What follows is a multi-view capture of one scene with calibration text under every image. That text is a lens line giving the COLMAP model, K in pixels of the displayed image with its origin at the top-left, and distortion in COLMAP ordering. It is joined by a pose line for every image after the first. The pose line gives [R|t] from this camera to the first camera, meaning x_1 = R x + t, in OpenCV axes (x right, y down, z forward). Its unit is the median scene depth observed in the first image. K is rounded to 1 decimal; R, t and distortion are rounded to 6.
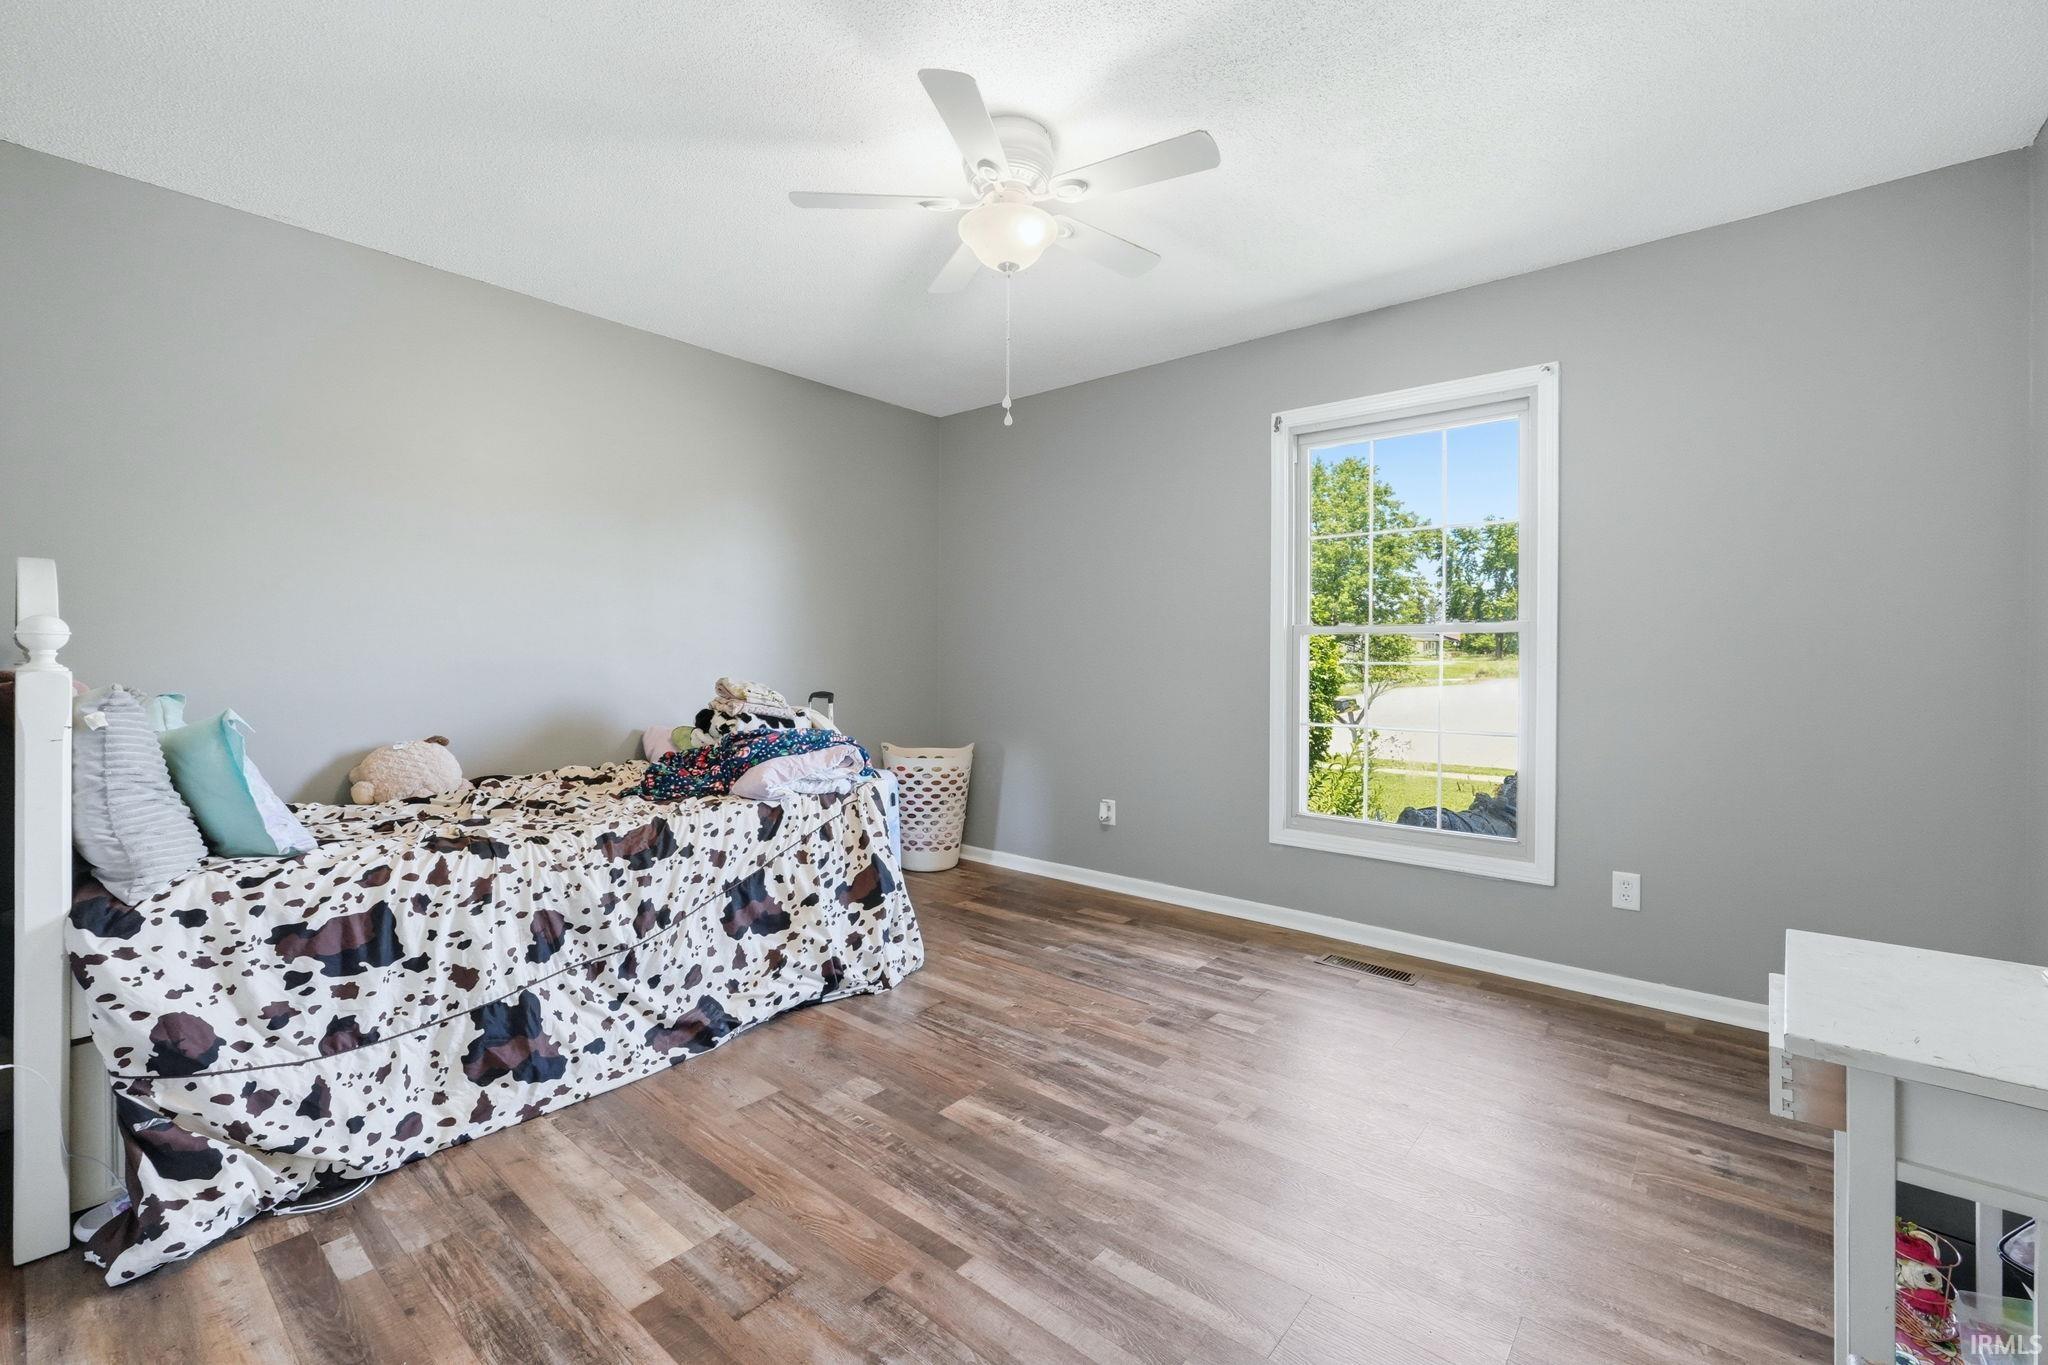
lens RADIAL K [[868.0, 0, 1018.6], [0, 868.0, 665.0], [0, 0, 1]] dist [-0.002056, 0.000220]
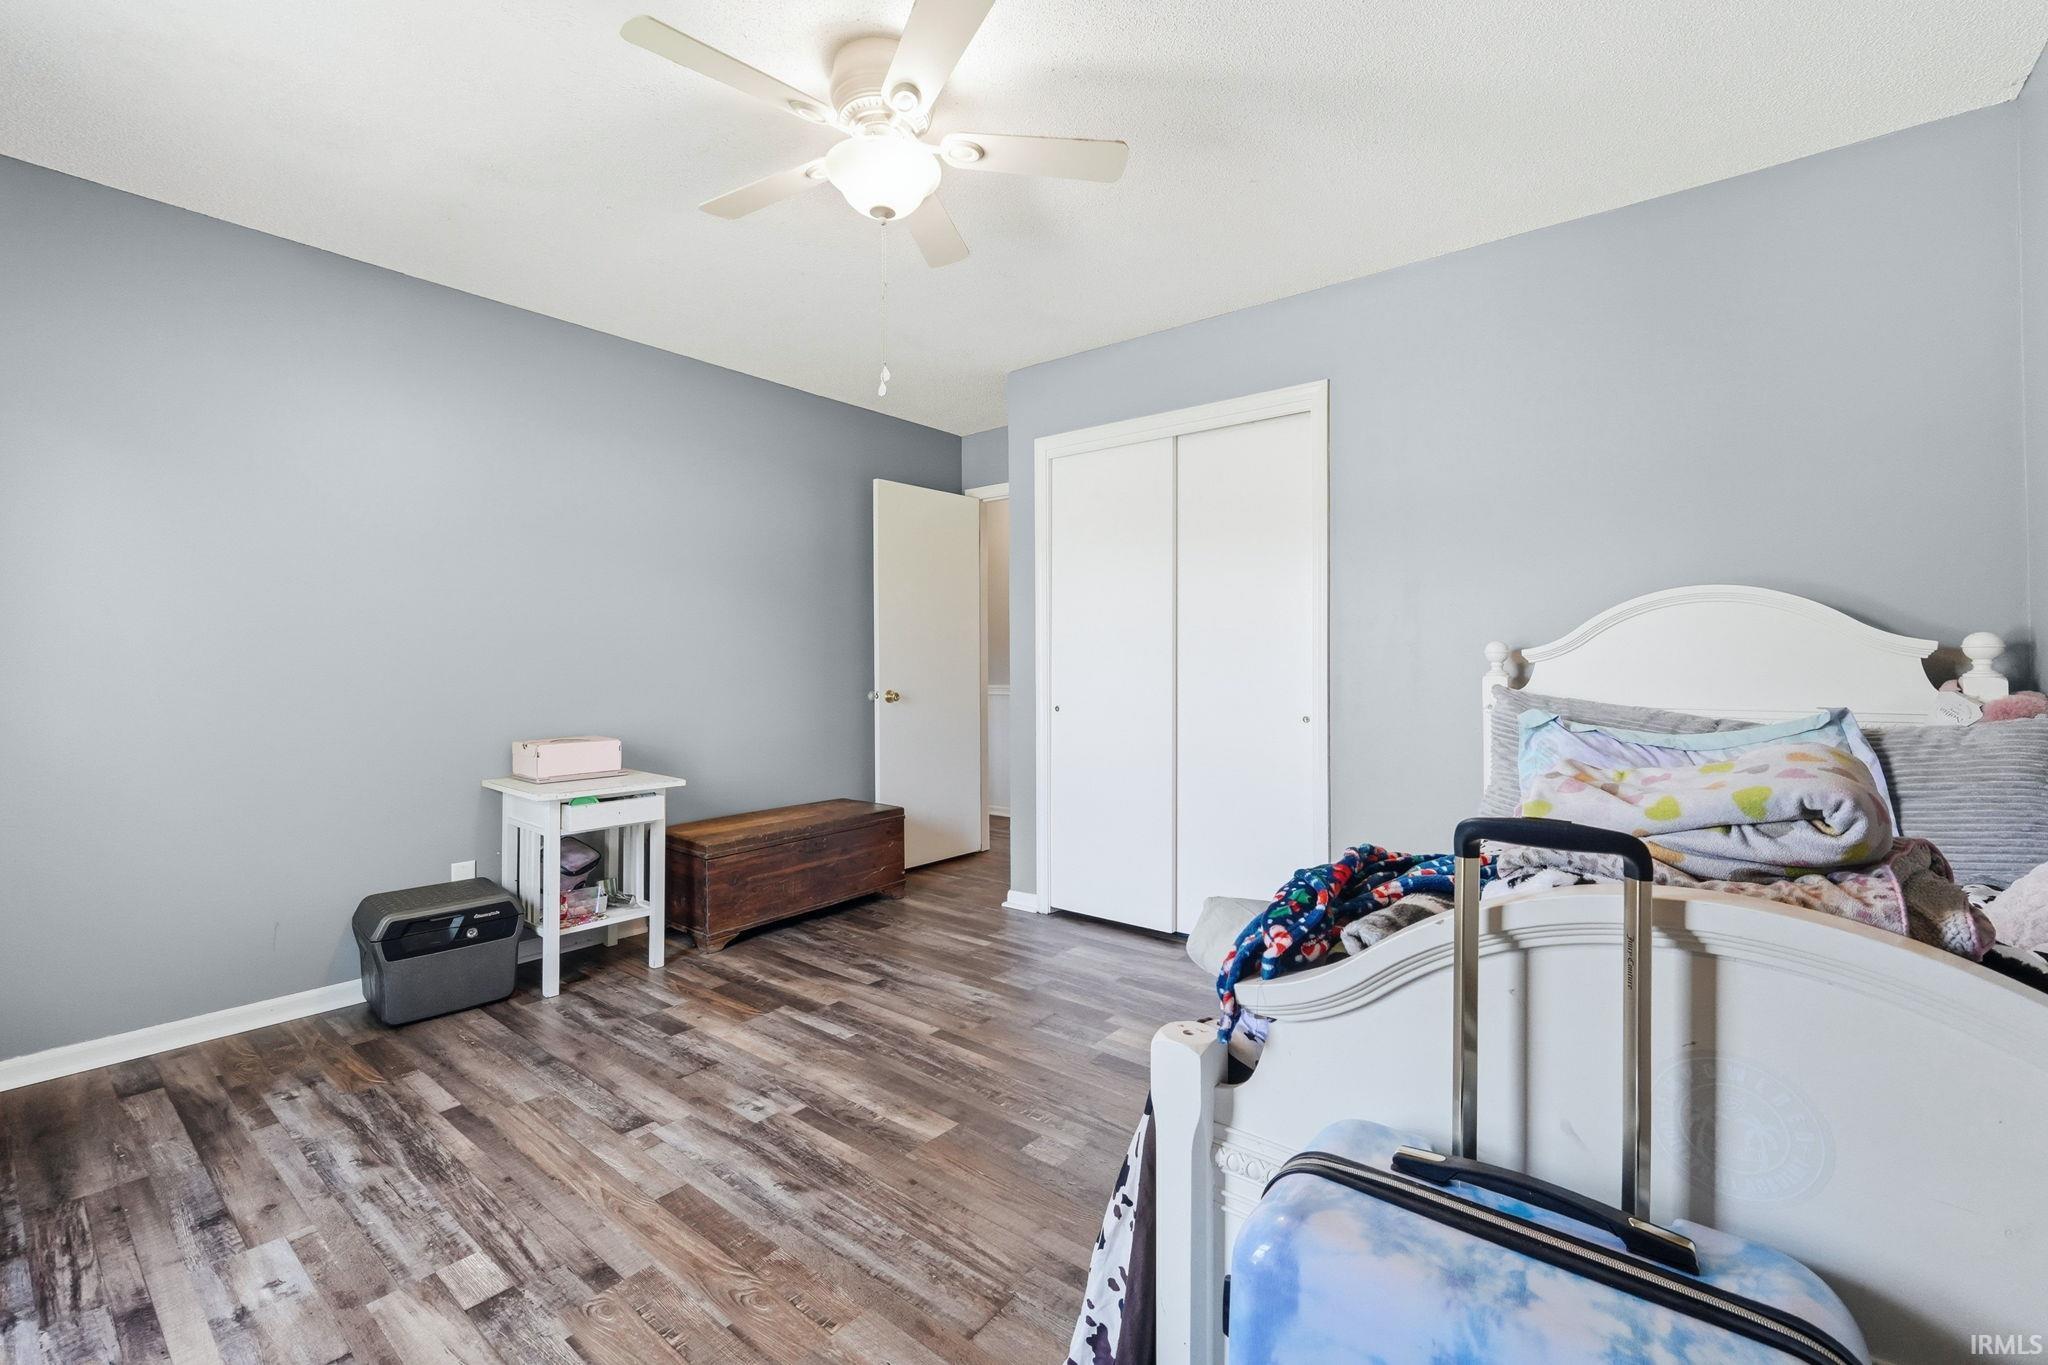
lens RADIAL K [[868.0, 0, 1018.6], [0, 868.0, 665.0], [0, 0, 1]] dist [-0.002056, 0.000220]
pose [[-0.999722, -0.001356, -0.023556, -0.138332], [-0.001505, 0.999979, 0.006302, -0.015363], [0.023547, 0.006336, -0.999703, 2.015224]]
